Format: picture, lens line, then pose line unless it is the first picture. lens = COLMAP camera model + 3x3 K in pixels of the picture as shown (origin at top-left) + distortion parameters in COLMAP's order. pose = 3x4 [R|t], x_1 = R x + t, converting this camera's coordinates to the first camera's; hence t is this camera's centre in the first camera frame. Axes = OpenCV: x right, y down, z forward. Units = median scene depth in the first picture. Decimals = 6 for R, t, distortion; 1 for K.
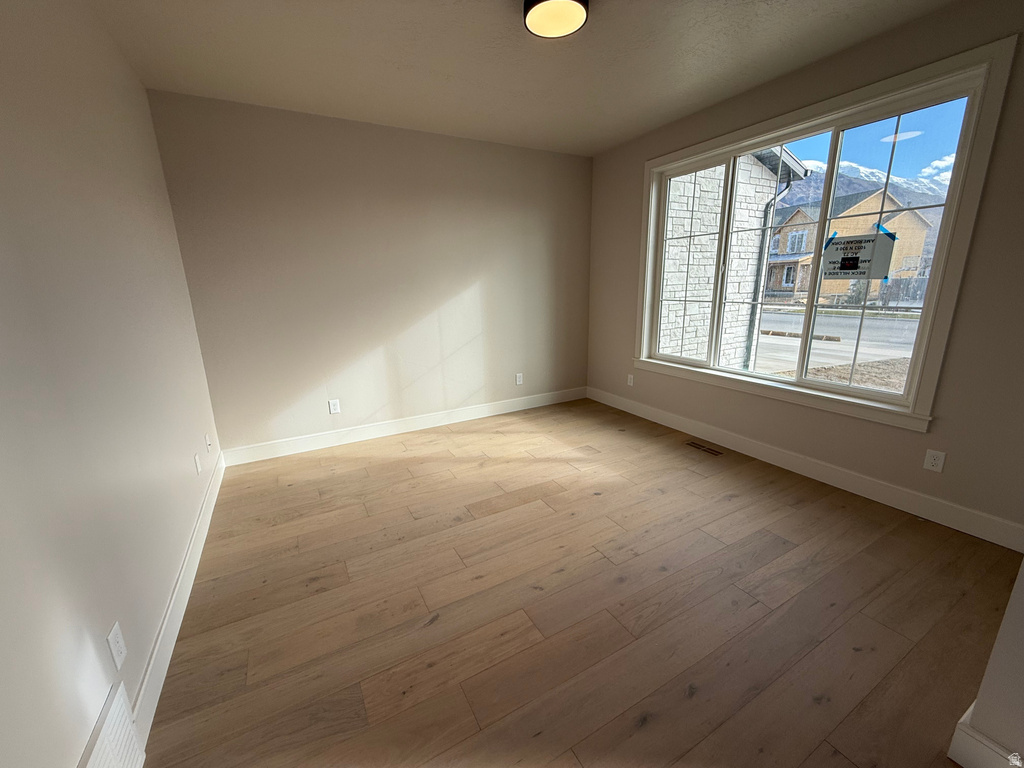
lens RADIAL K [[409.4, 0, 507.9], [0, 409.4, 383.4], [0, 0, 1]] dist [0.000054, -0.000117]
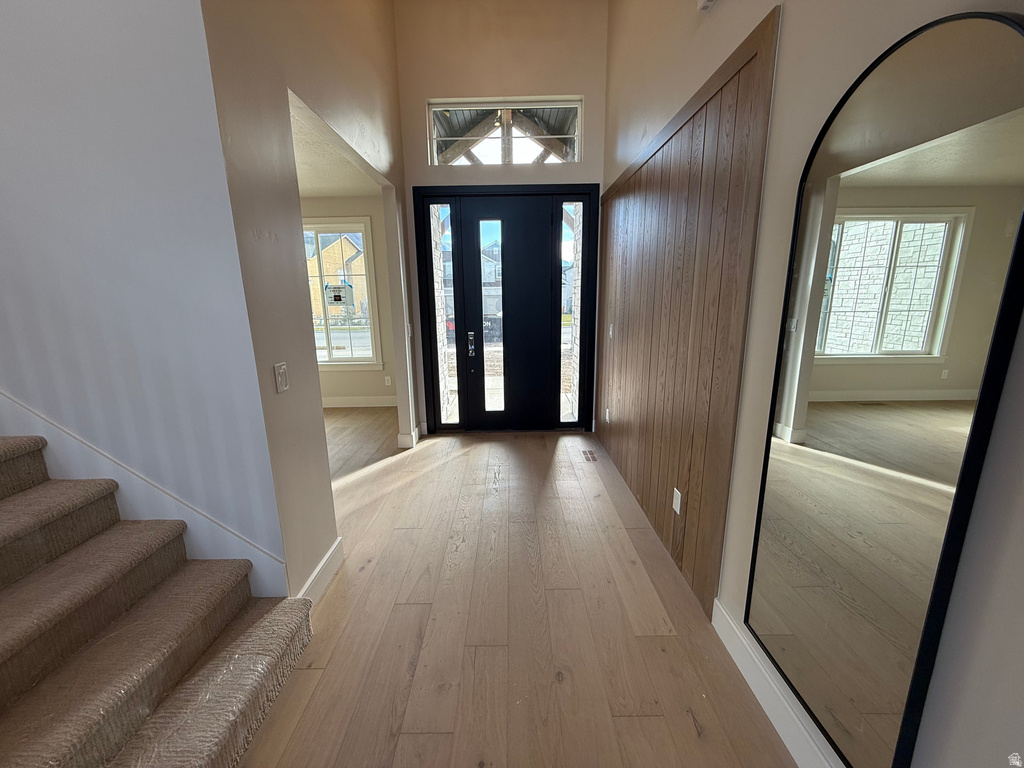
lens RADIAL K [[409.4, 0, 508.8], [0, 409.4, 386.7], [0, 0, 1]] dist [0.000054, -0.000117]
pose [[0.485752, -0.173648, 0.856674, -0.567830], [0.215013, 0.973692, 0.075451, 0.162942], [-0.847239, 0.147546, 0.510310, -0.689832]]
